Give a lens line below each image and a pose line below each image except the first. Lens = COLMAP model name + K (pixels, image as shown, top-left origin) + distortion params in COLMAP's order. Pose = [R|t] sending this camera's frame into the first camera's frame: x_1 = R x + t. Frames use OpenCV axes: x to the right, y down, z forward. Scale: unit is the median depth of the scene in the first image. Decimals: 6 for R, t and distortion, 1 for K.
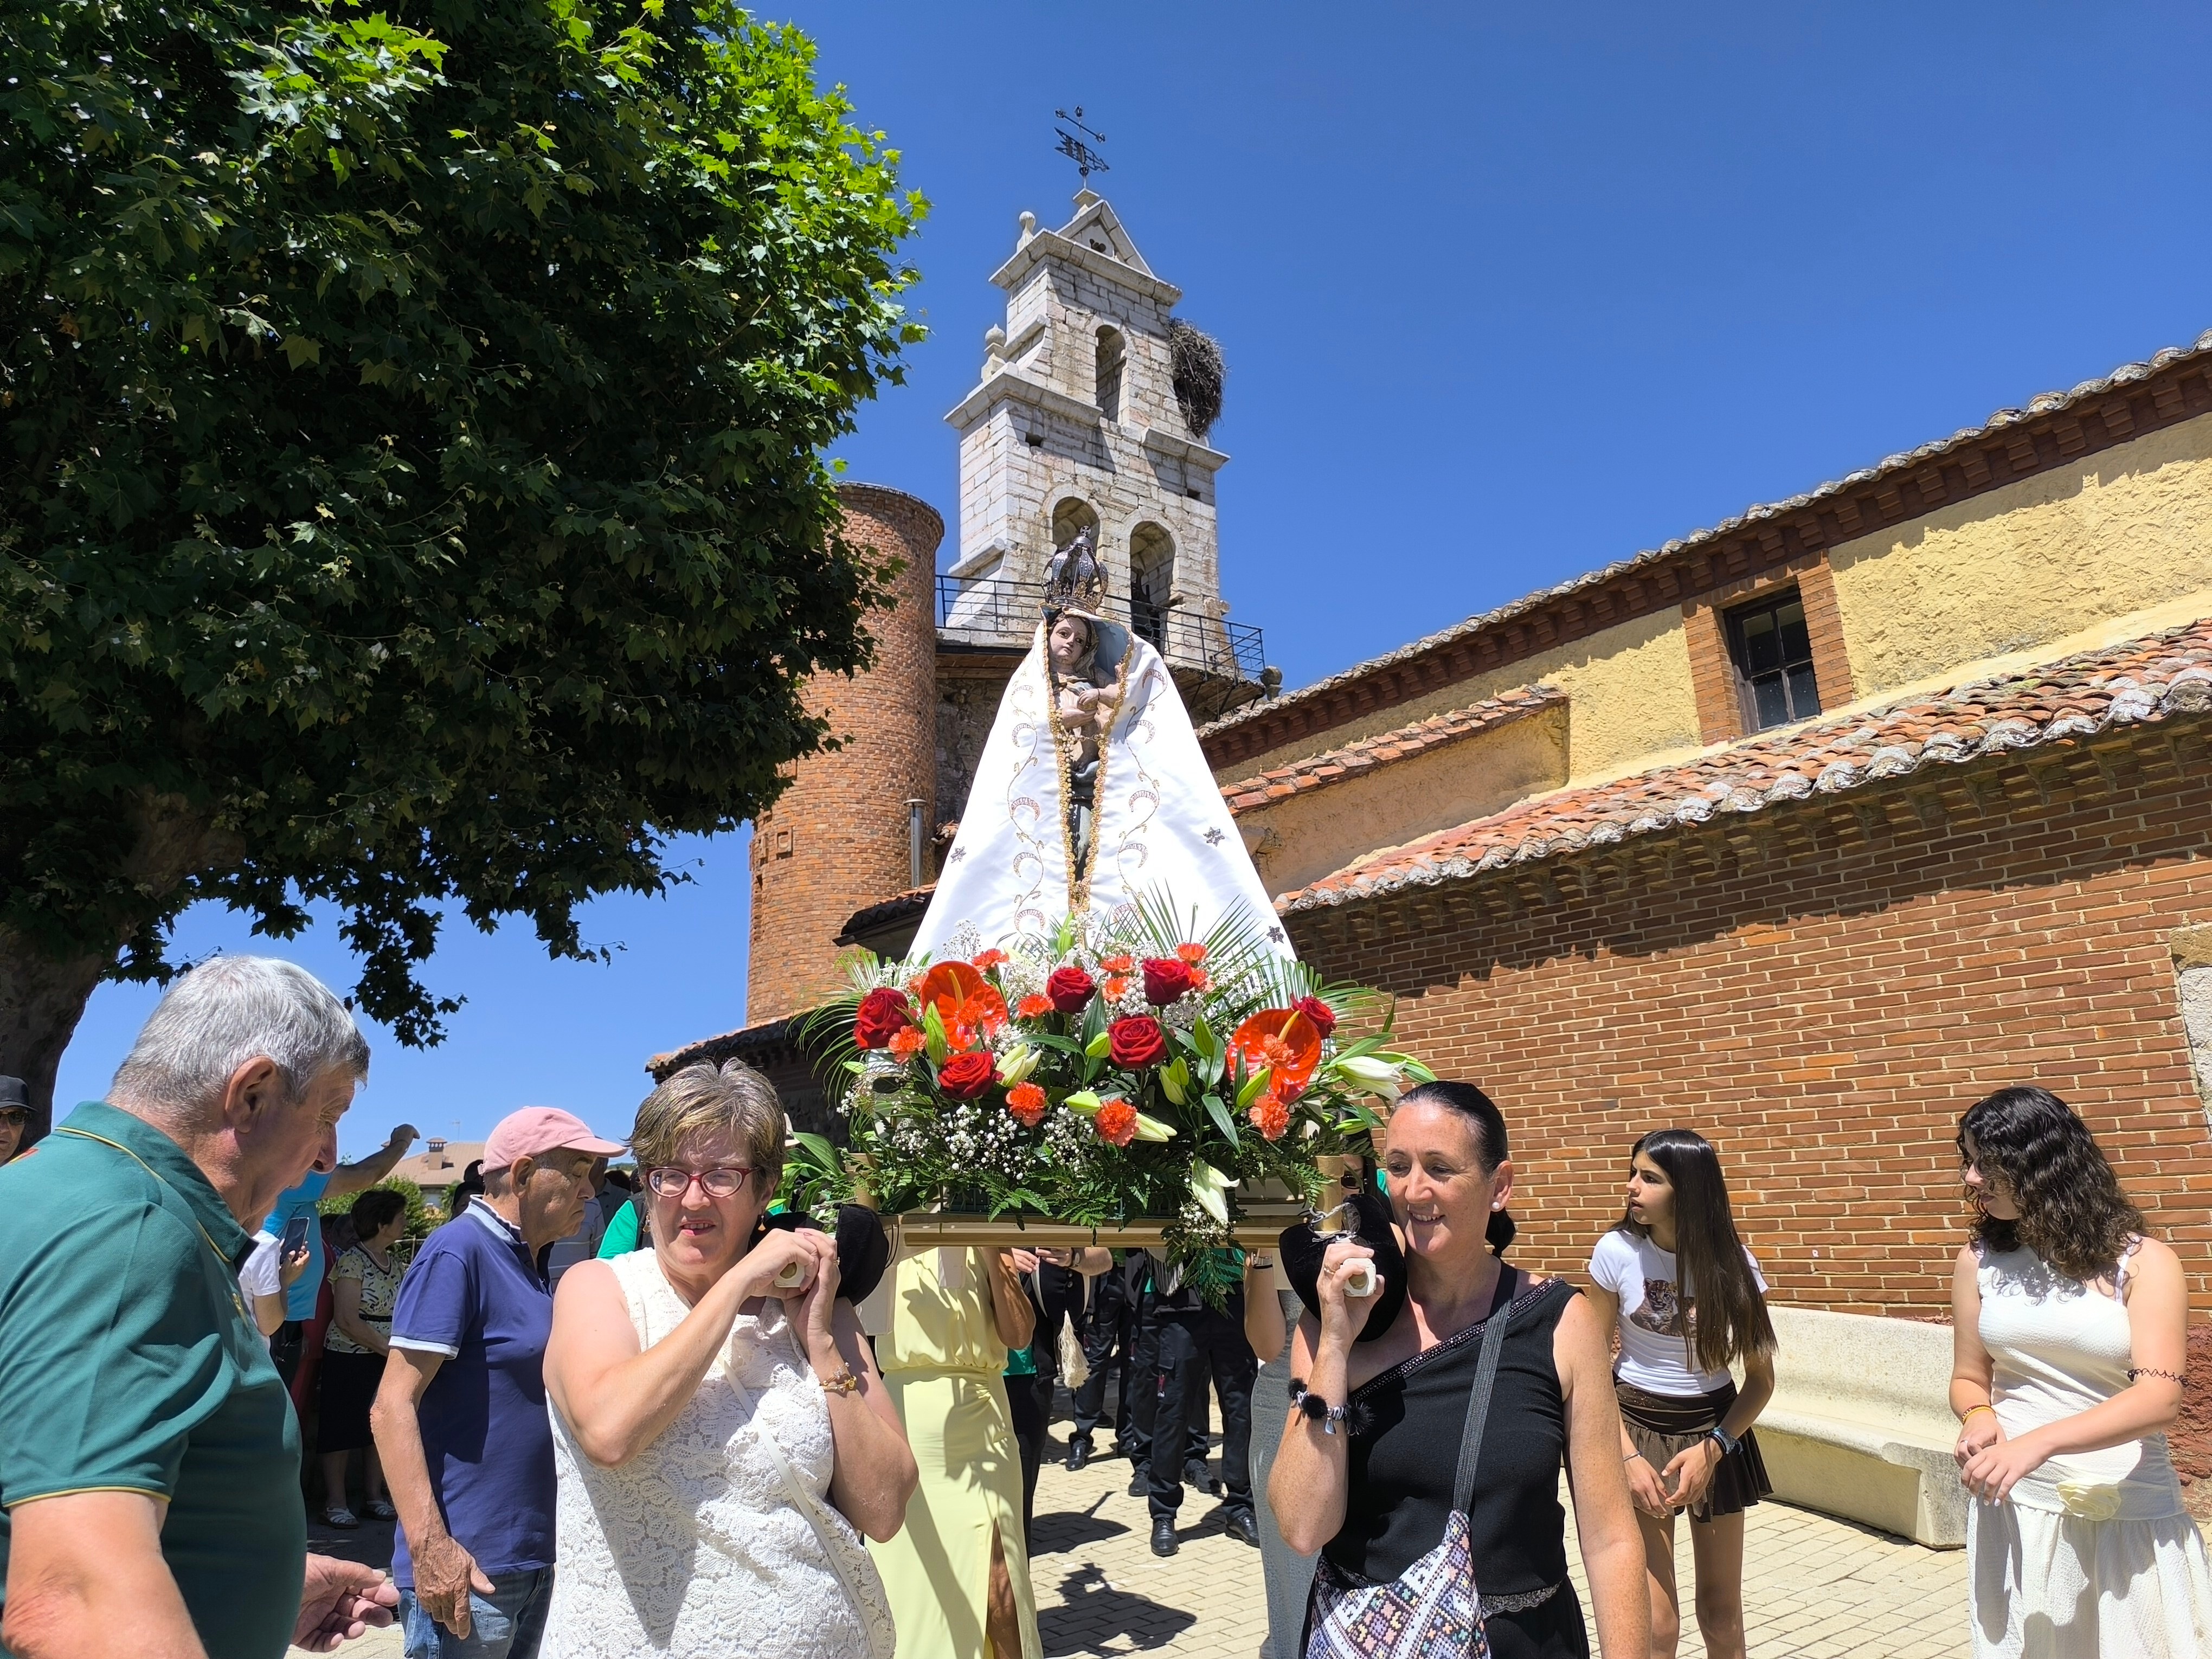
lens RADIAL K [[1499.6, 0, 1105.1], [0, 1499.6, 854.0], [0, 0, 1]] dist [0.003140, -0.004946]
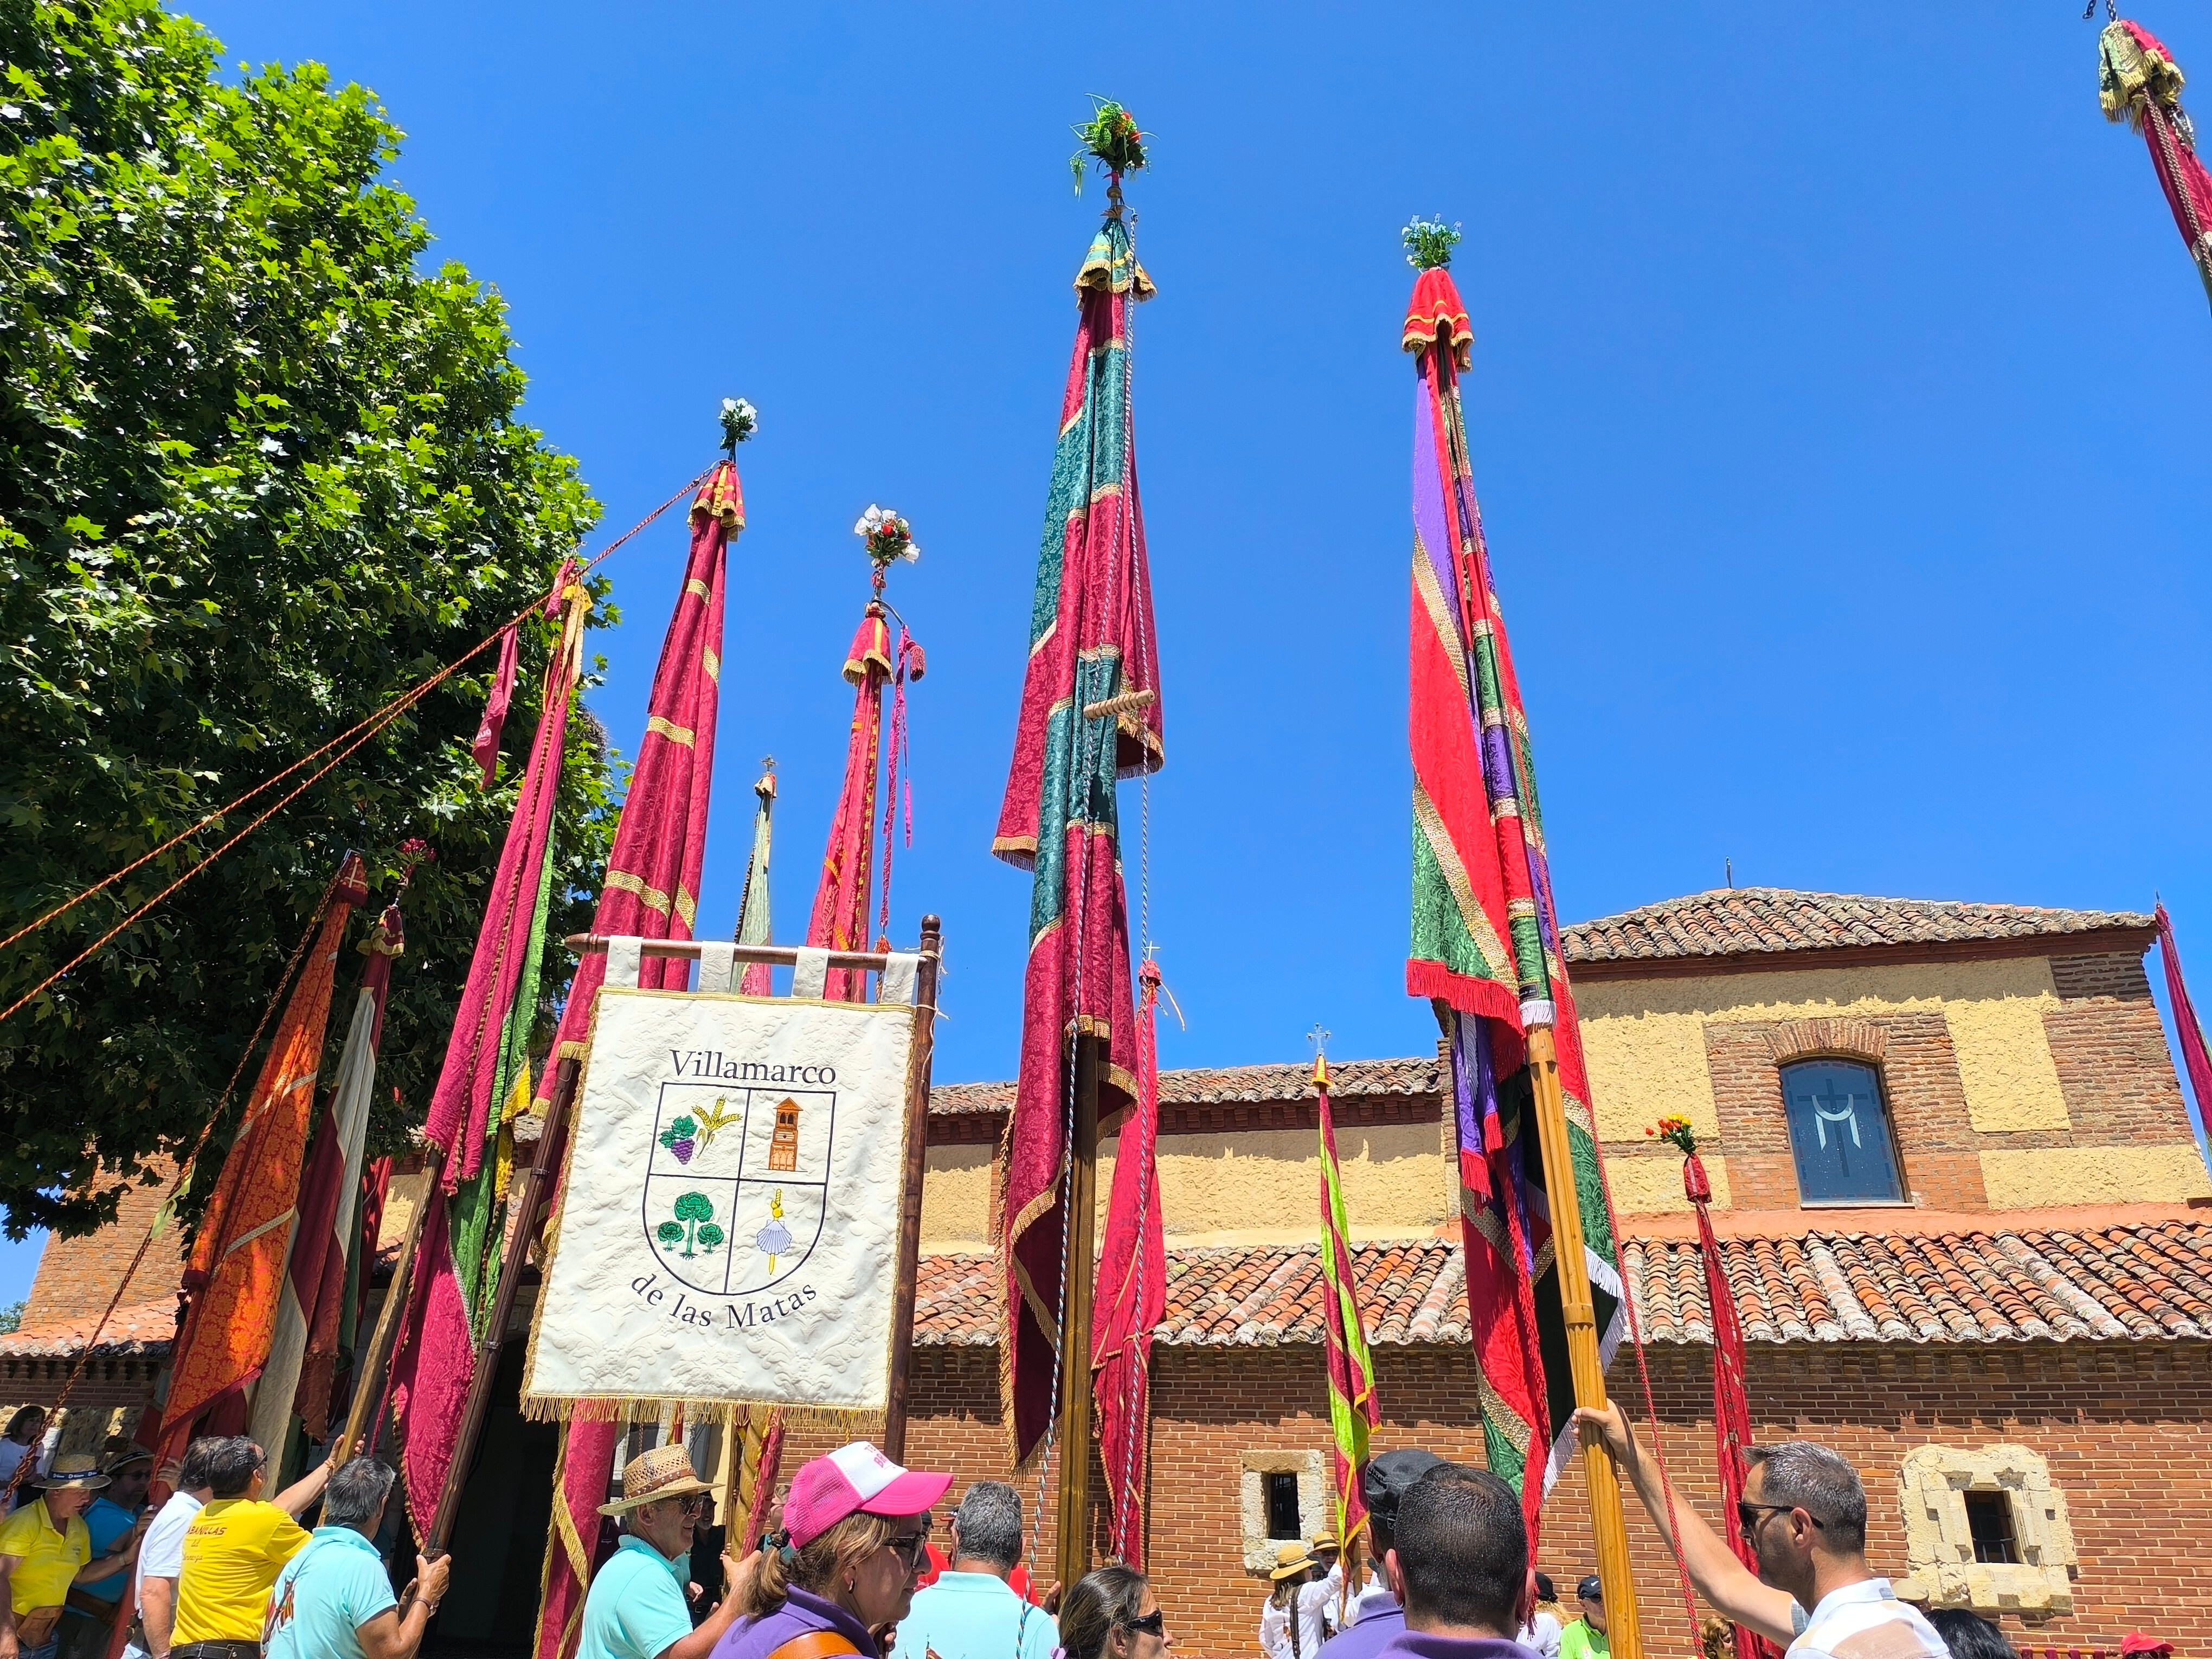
lens RADIAL K [[1489.5, 0, 1078.1], [0, 1489.5, 832.2], [0, 0, 1]] dist [0.039314, -0.047713]
pose [[0.826376, 0.294721, 0.479836, -0.391600], [-0.188265, 0.947668, -0.257839, -0.098562], [-0.530716, 0.122736, 0.838616, -0.389224]]
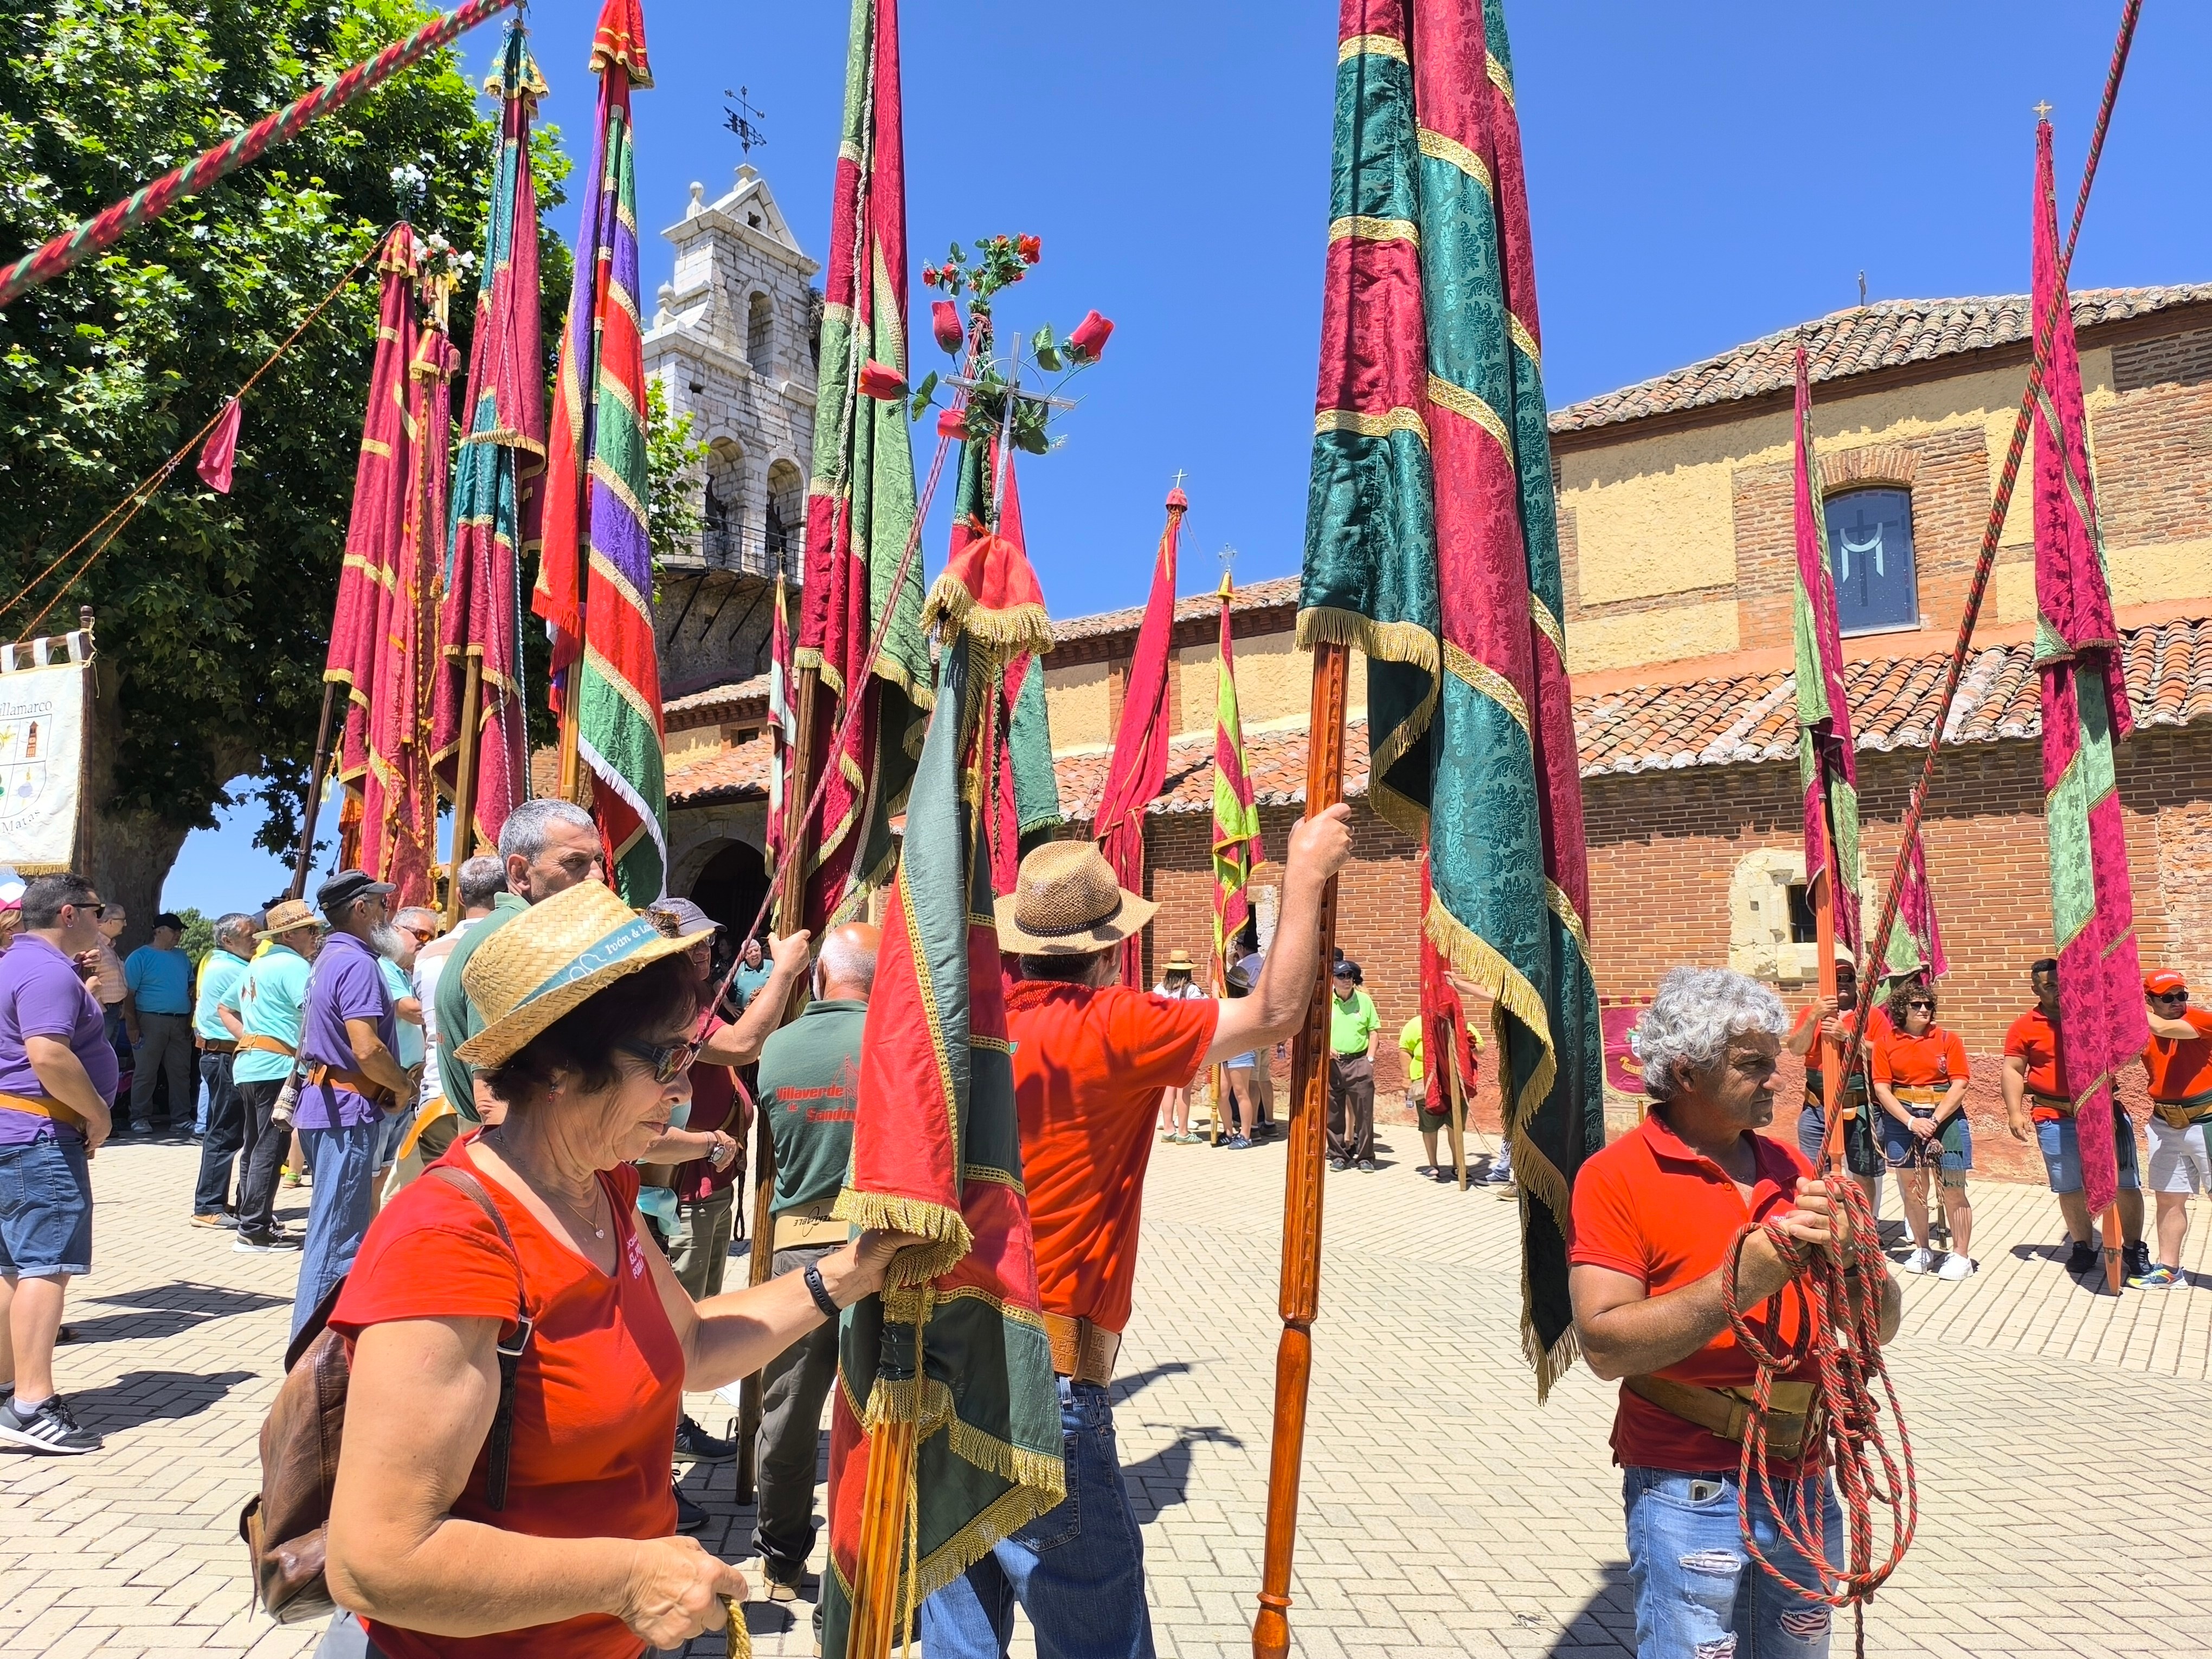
lens RADIAL K [[1464.7, 0, 1106.0], [0, 1464.7, 829.5], [0, 0, 1]] dist [0.029534, -0.034370]
pose [[0.957199, 0.057887, 0.283583, -0.104364], [-0.091578, 0.990031, 0.107015, -0.163836], [-0.274561, -0.128405, 0.952958, -0.715926]]
